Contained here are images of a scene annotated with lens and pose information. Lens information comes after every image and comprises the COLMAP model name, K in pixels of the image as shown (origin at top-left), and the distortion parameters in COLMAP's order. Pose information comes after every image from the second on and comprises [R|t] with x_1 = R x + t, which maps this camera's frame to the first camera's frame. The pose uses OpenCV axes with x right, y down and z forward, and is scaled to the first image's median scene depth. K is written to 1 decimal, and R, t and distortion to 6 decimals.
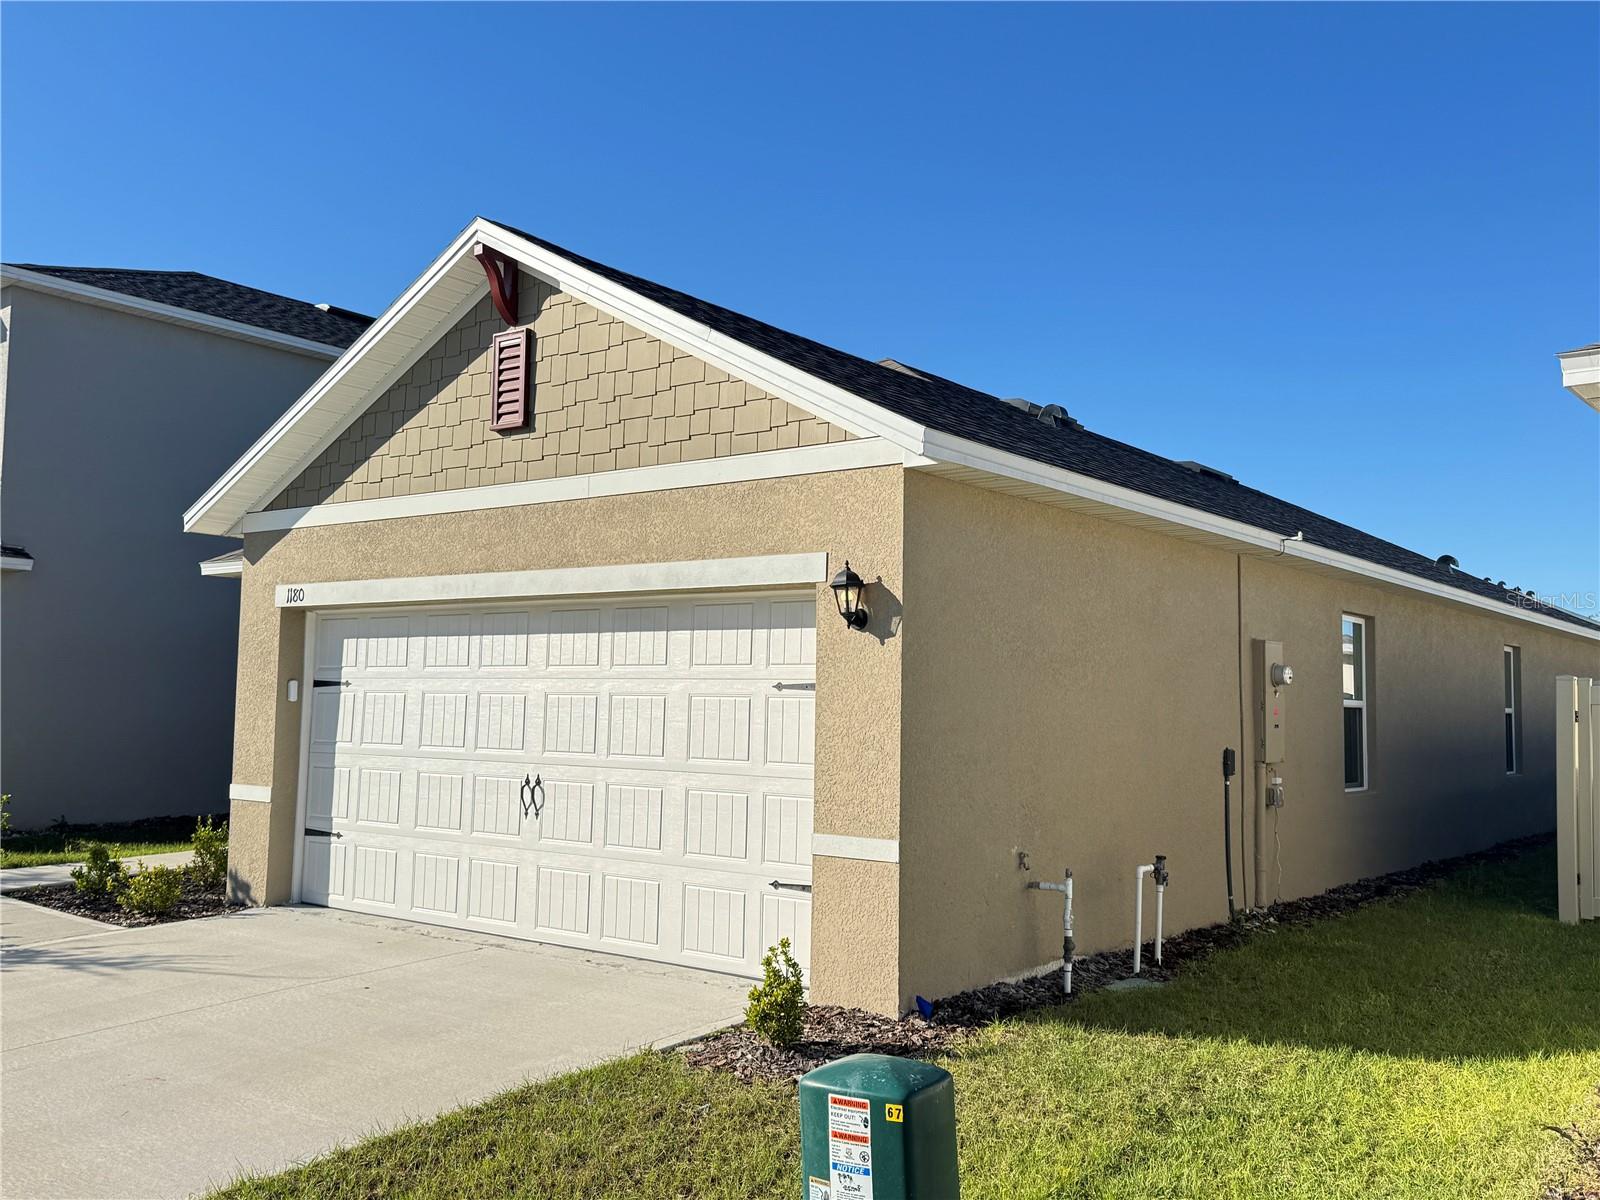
lens RADIAL K [[1395.6, 0, 799.0], [0, 1395.6, 595.3], [0, 0, 1]] dist [0.058076, 0.003546]
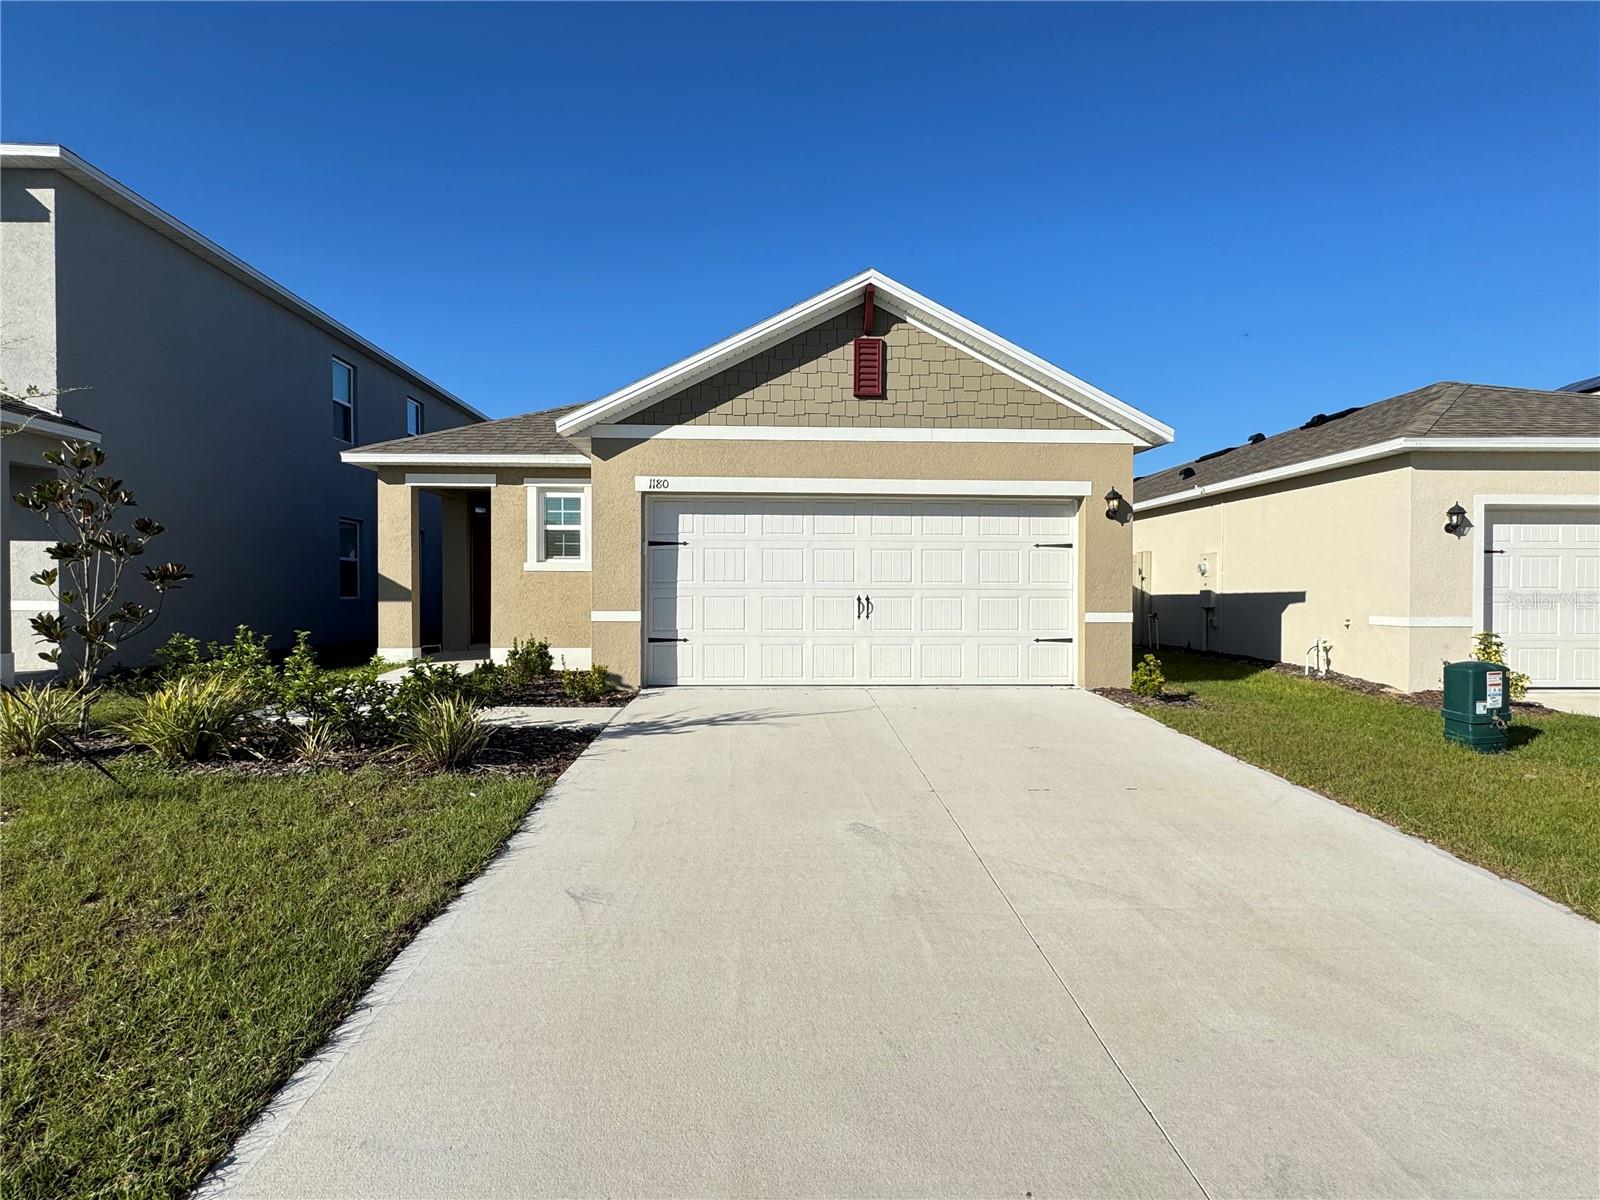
lens RADIAL K [[787.8, 0, 806.8], [0, 787.8, 592.4], [0, 0, 1]] dist [-0.011188, 0.000269]
pose [[0.774177, -0.018173, 0.632708, -0.878737], [-0.039822, 0.996209, 0.077339, 0.050534], [-0.631715, -0.085070, 0.770519, 0.275766]]
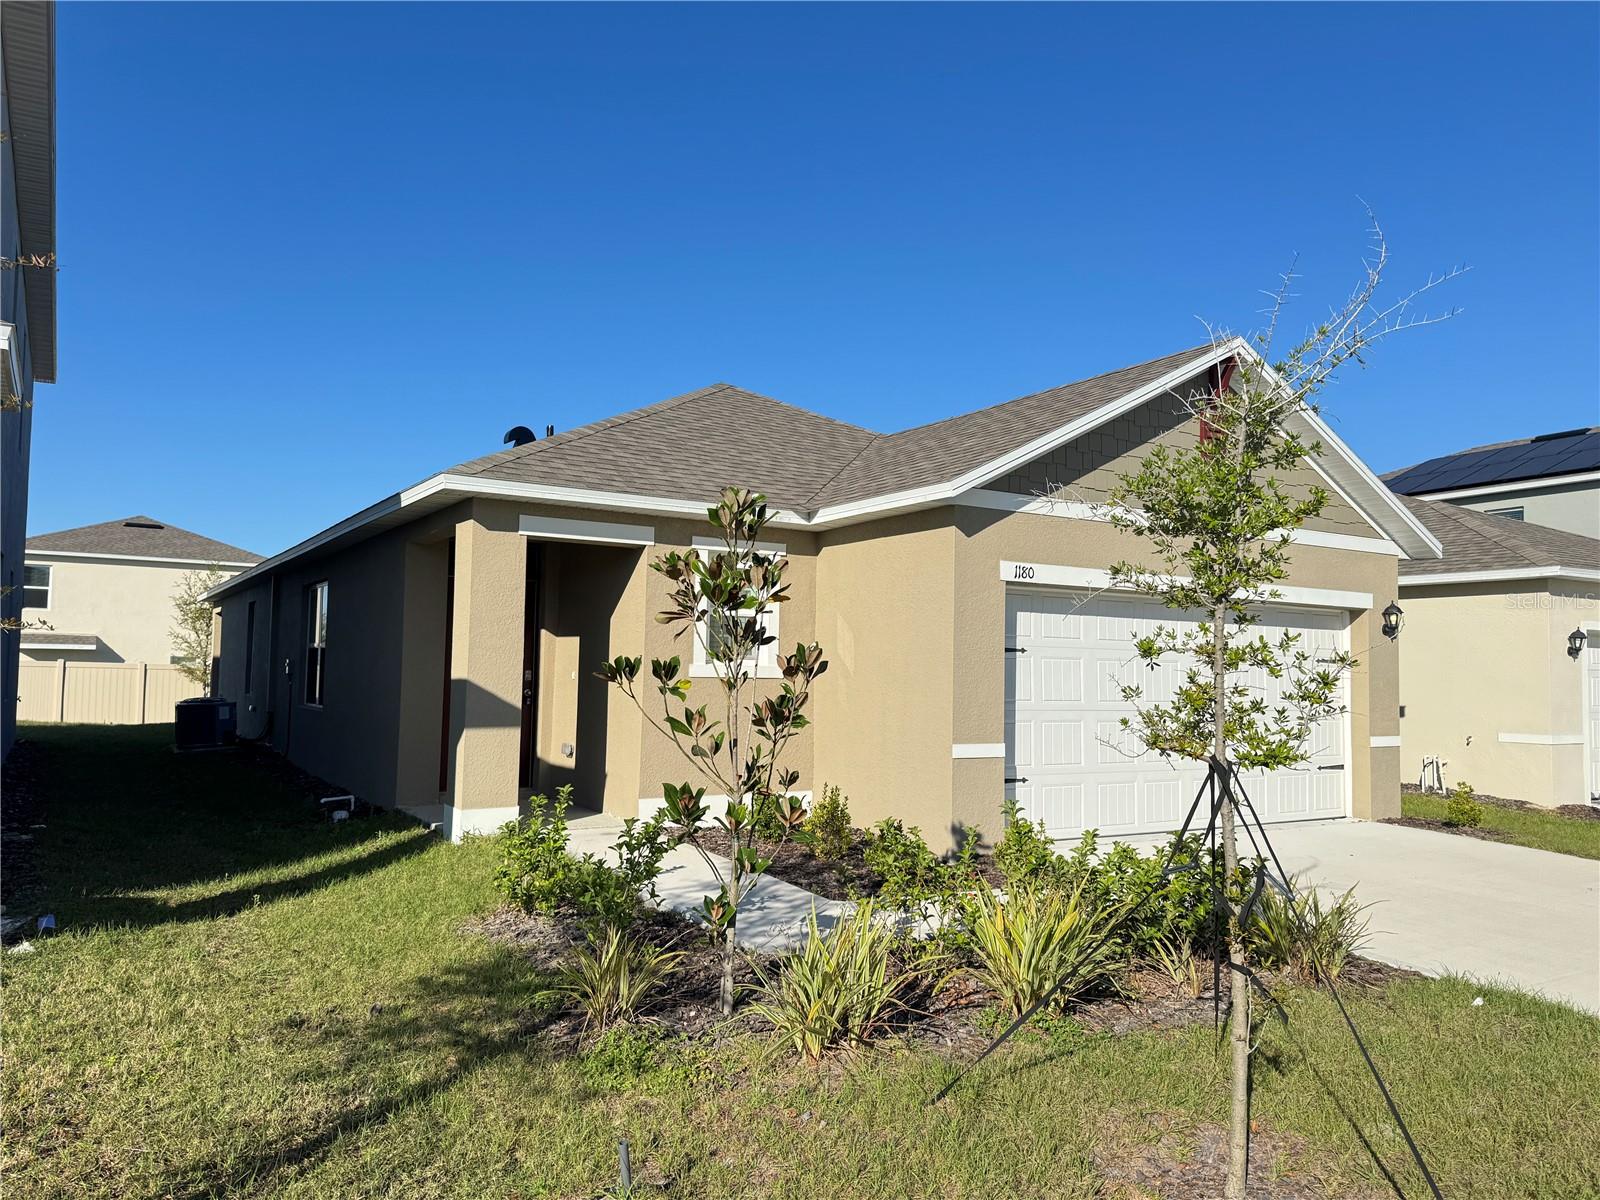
lens RADIAL K [[1192.4, 0, 802.6], [0, 1192.4, 611.3], [0, 0, 1]] dist [0.013981, -0.001789]
pose [[0.349327, 0.038159, 0.936223, -1.499700], [-0.084586, 0.996375, -0.009050, 0.062685], [-0.933175, -0.076030, 0.351289, 0.944076]]
